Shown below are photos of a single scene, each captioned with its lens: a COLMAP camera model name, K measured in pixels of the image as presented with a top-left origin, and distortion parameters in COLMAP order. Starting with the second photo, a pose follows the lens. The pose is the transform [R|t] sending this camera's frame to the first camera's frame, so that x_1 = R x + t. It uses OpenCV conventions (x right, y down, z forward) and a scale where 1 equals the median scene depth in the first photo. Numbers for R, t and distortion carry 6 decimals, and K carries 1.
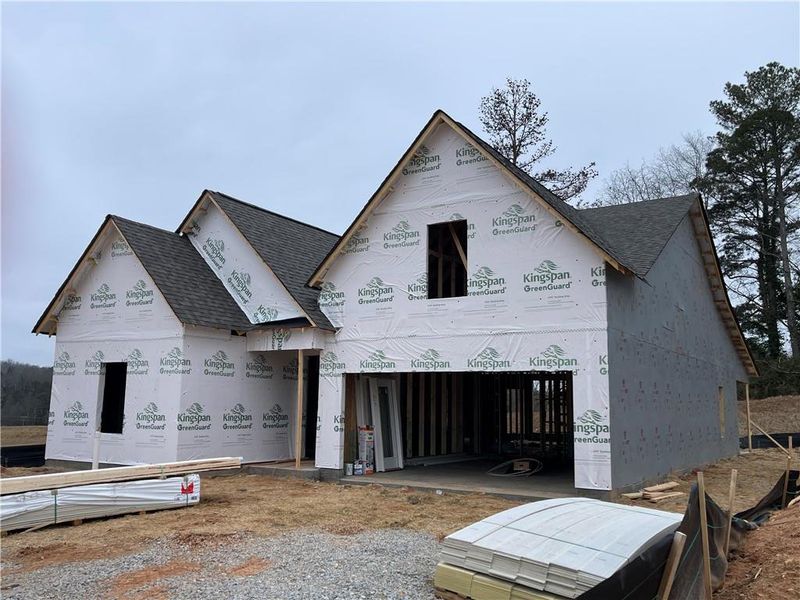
lens RADIAL K [[671.7, 0, 435.5], [0, 671.7, 299.5], [0, 0, 1]] dist [0.024015, -0.008562]
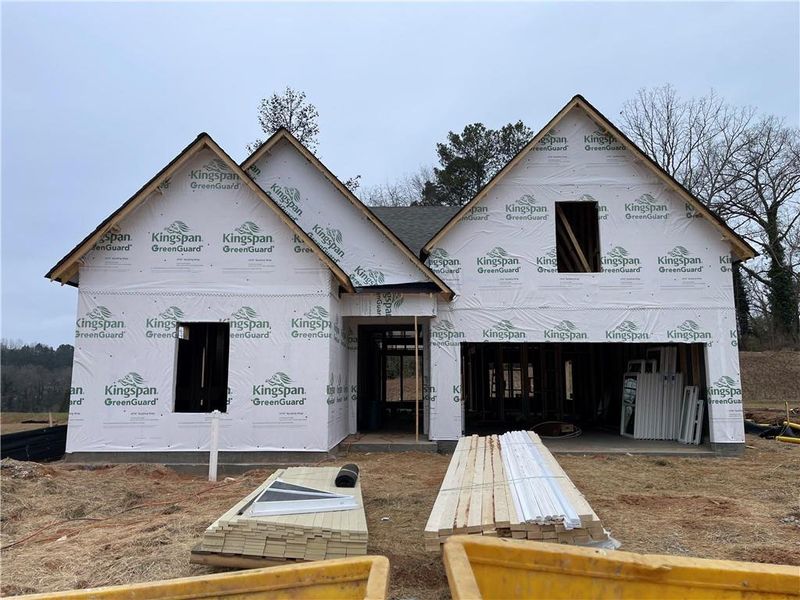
lens RADIAL K [[565.9, 0, 400.0], [0, 565.9, 300.0], [0, 0, 1]] dist [0.011764, -0.001421]
pose [[0.877565, 0.057234, 0.476029, -0.627352], [-0.062293, 0.998045, -0.005160, 0.060122], [-0.475394, -0.025125, 0.879414, 0.333717]]
